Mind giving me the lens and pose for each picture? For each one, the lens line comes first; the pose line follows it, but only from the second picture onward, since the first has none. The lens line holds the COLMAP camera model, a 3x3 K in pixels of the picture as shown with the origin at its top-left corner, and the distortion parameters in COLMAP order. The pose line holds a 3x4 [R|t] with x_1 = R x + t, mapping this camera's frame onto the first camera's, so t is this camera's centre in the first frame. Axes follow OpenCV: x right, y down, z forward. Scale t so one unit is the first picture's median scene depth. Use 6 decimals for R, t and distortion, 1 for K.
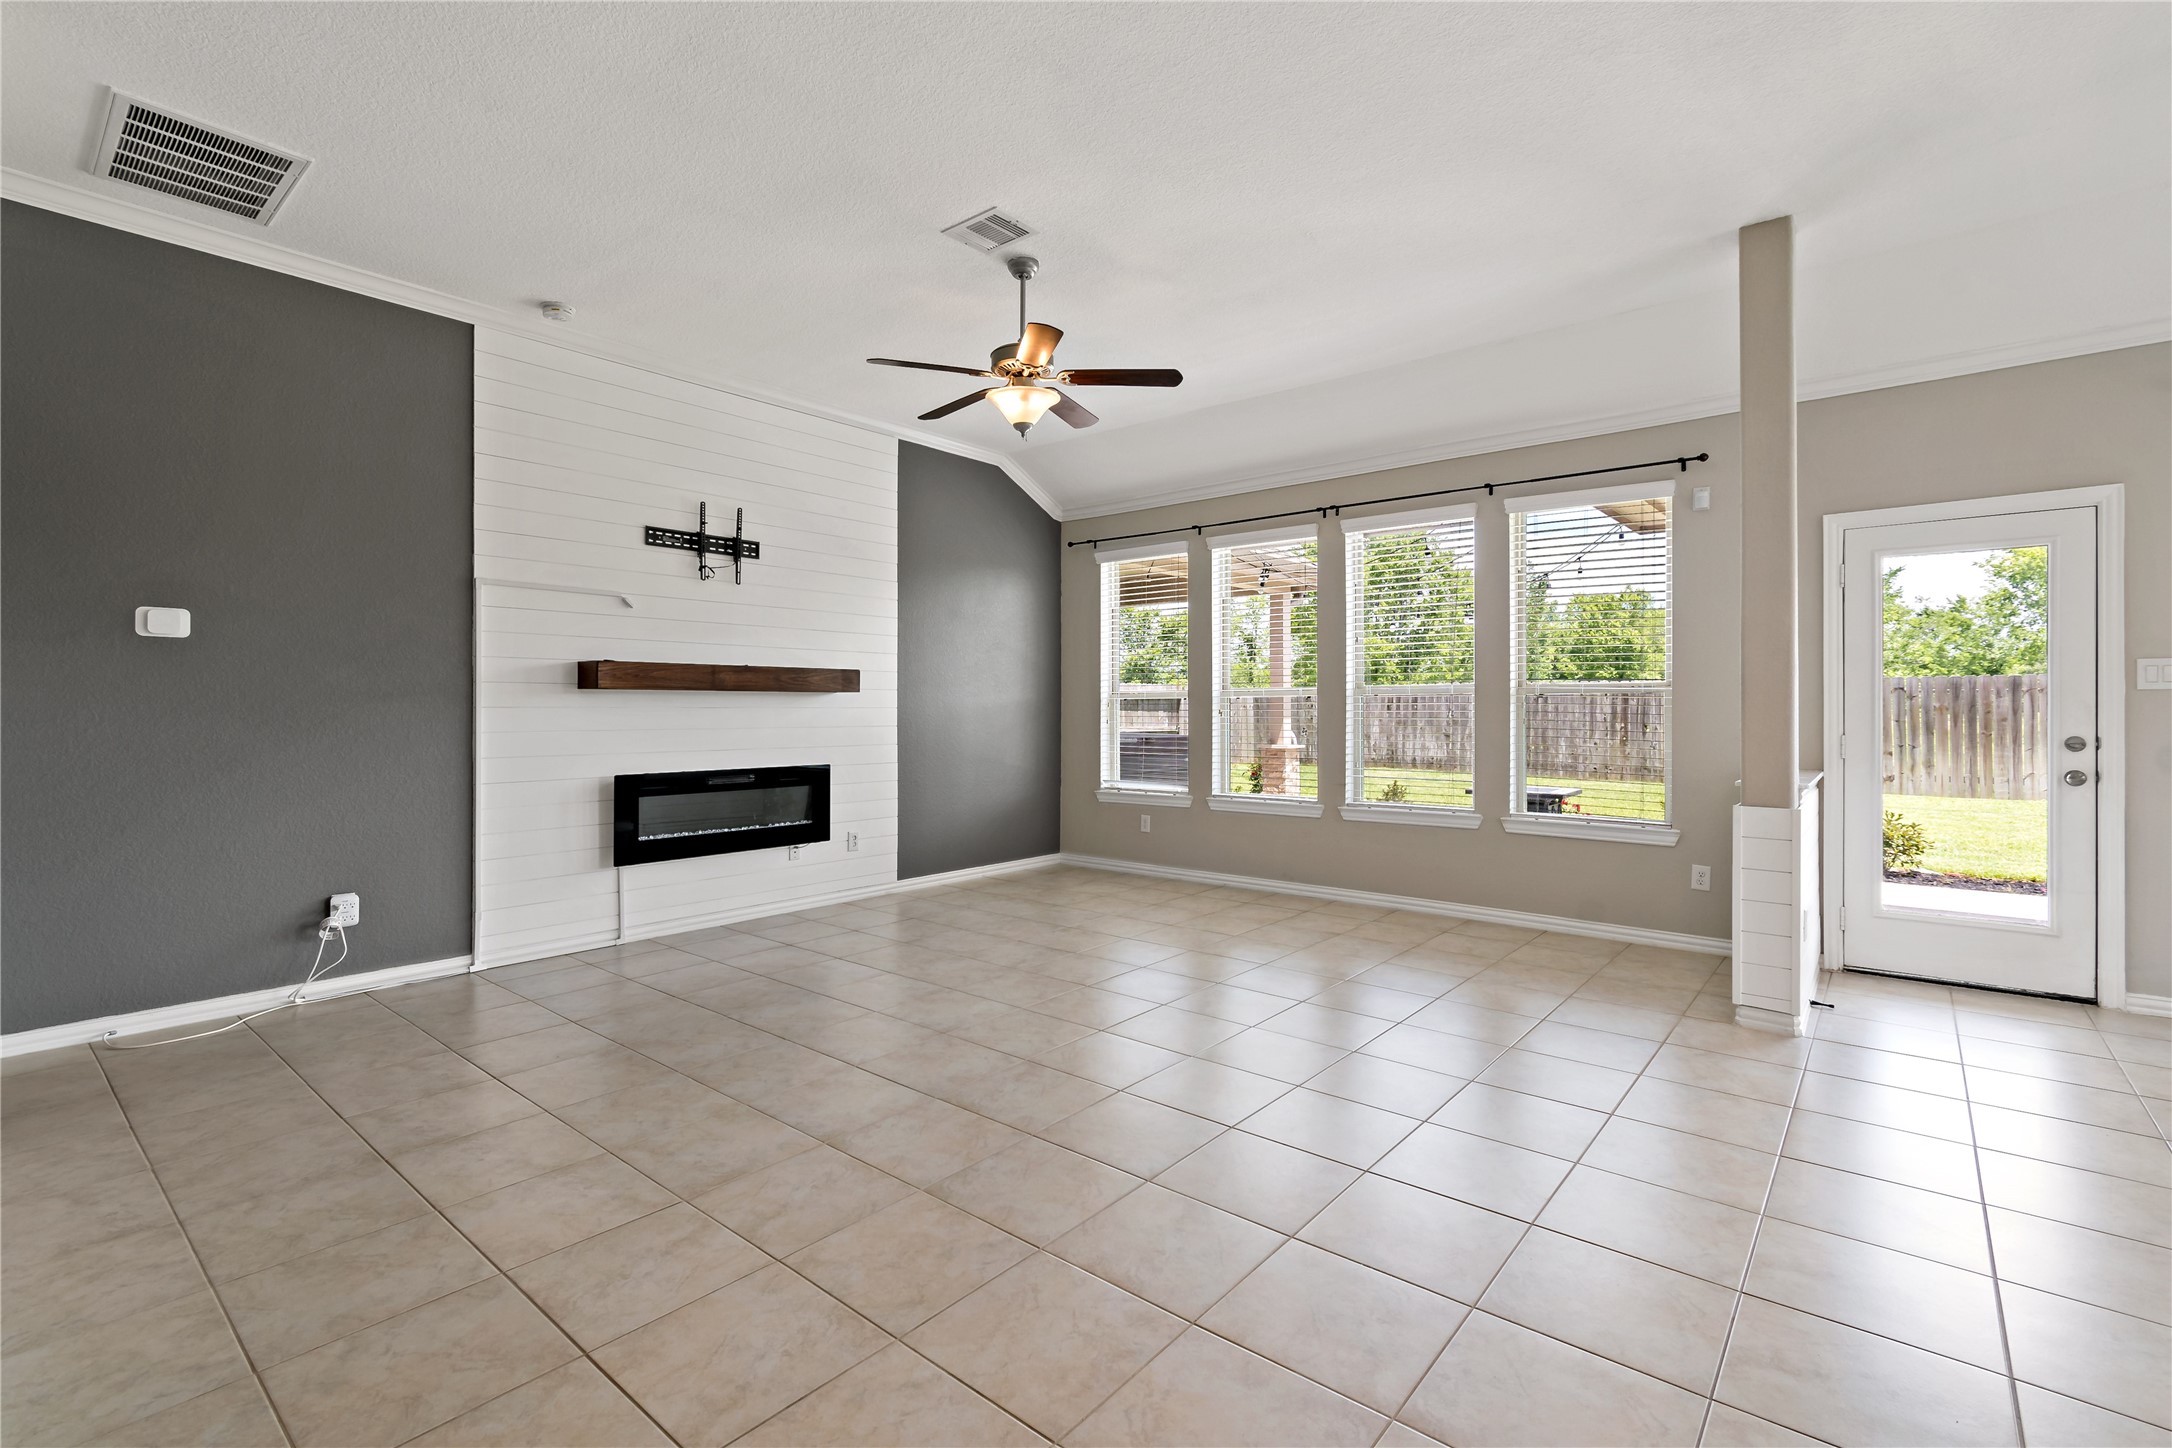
lens RADIAL K [[977.8, 0, 1057.9], [0, 977.8, 700.8], [0, 0, 1]] dist [-0.000335, -0.000730]
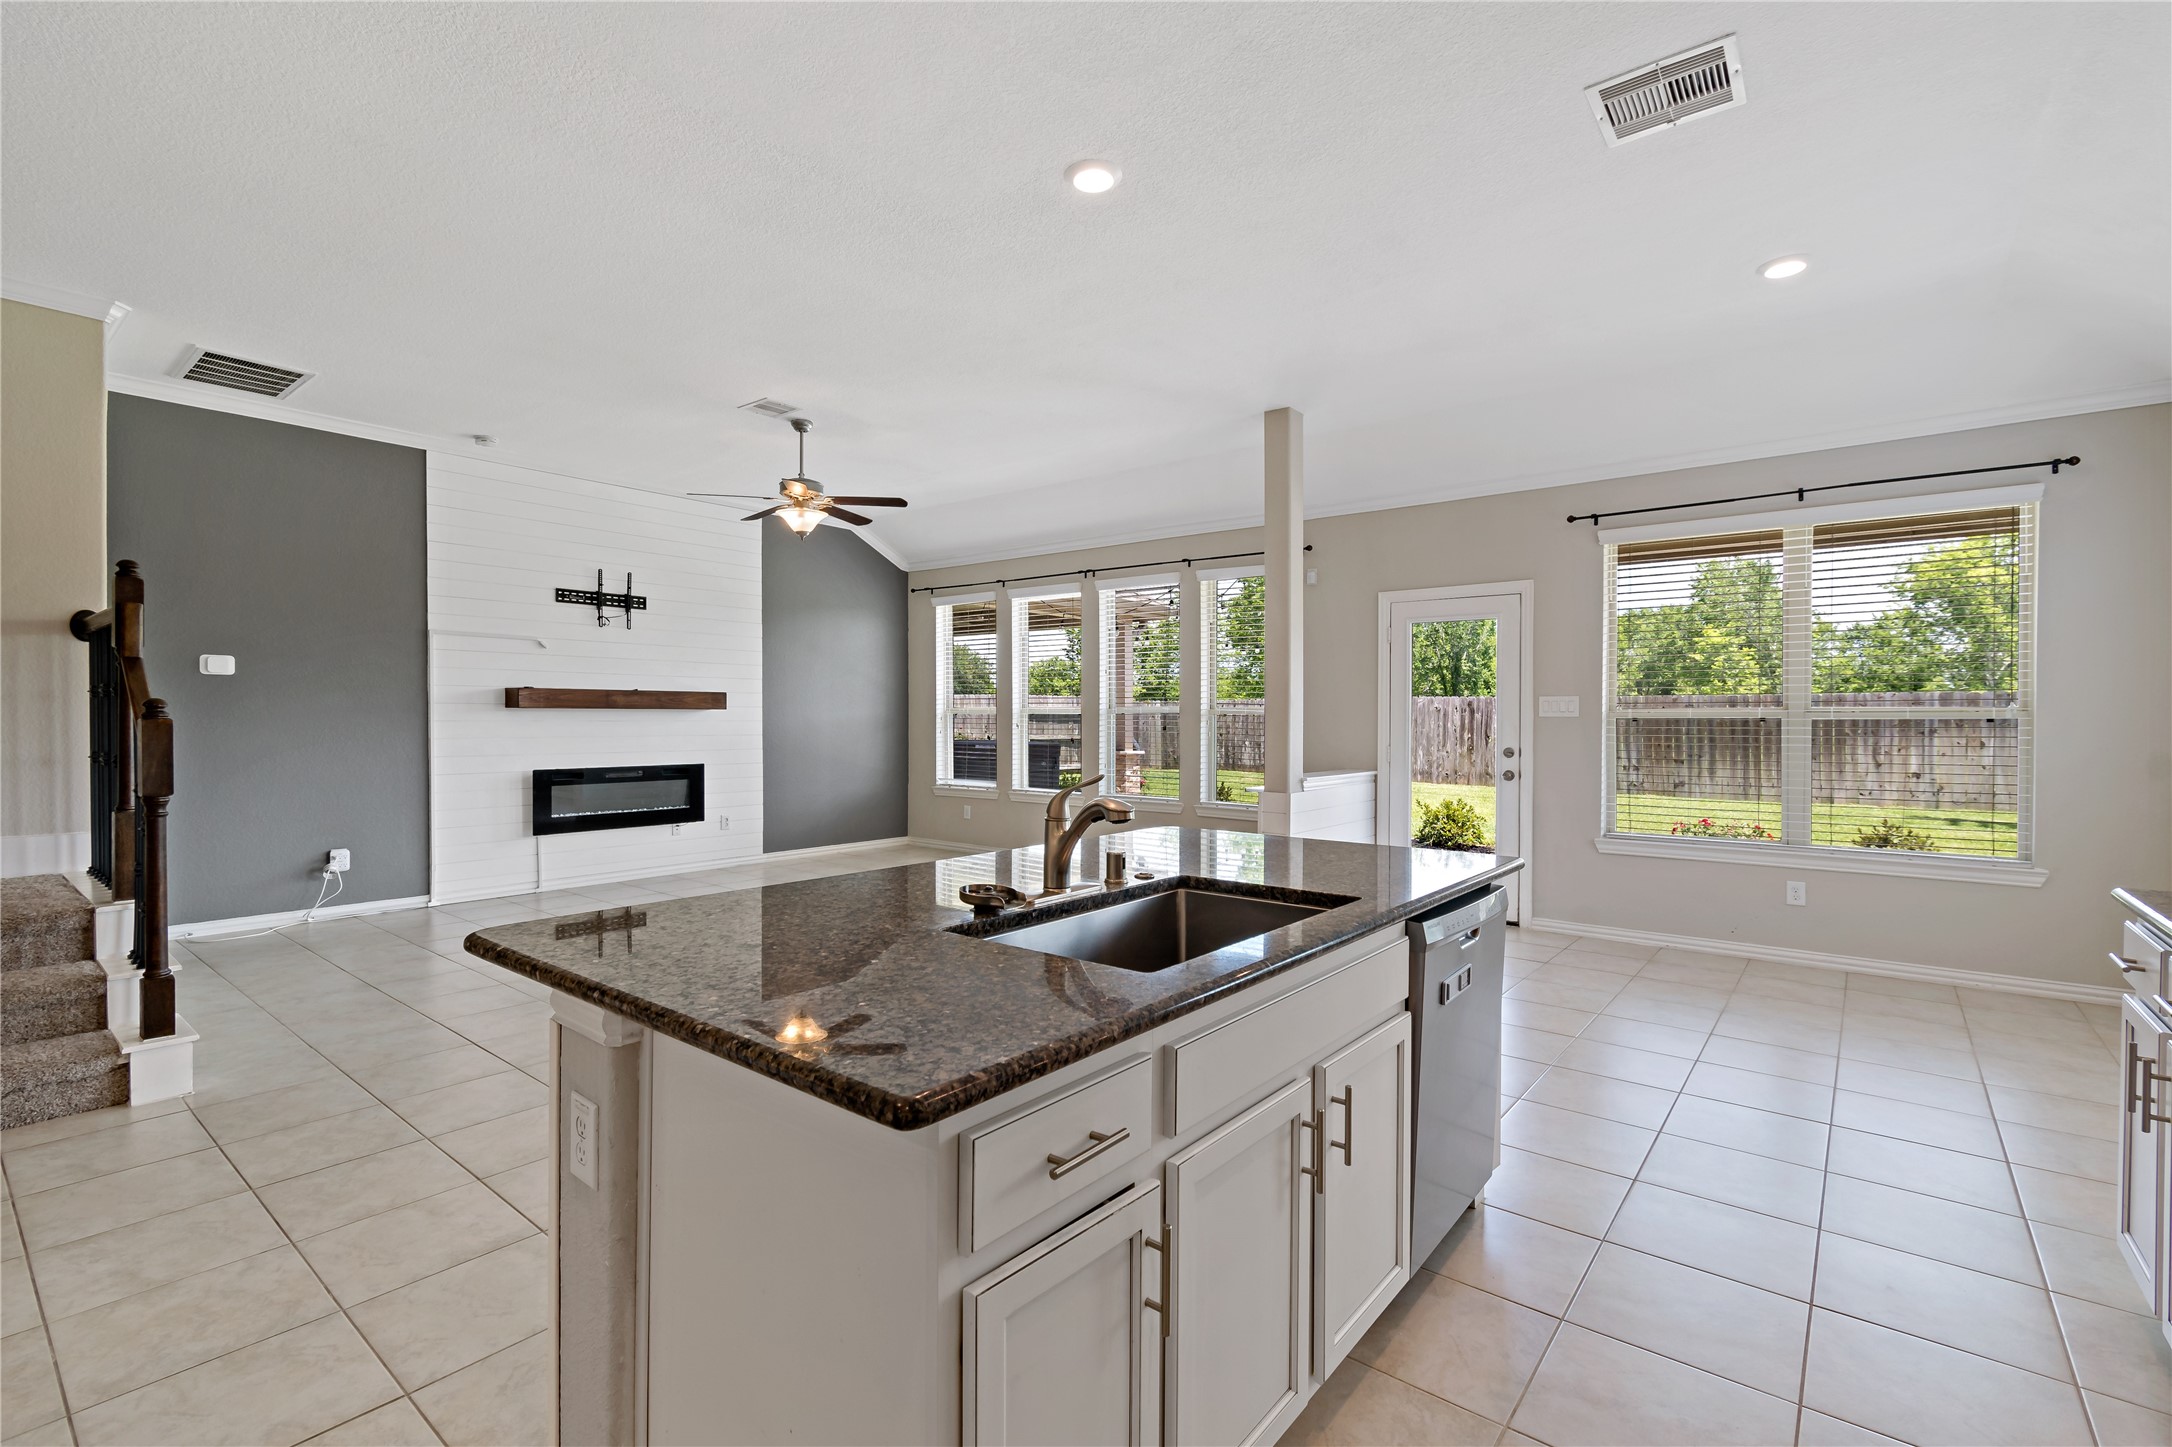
lens RADIAL K [[978.1, 0, 1052.6], [0, 978.1, 731.0], [0, 0, 1]] dist [-0.002010, -0.000117]
pose [[0.999850, 0.005552, 0.016414, 0.231791], [-0.005951, 0.999685, 0.024371, -0.015375], [-0.016274, -0.024465, 0.999568, -0.352792]]
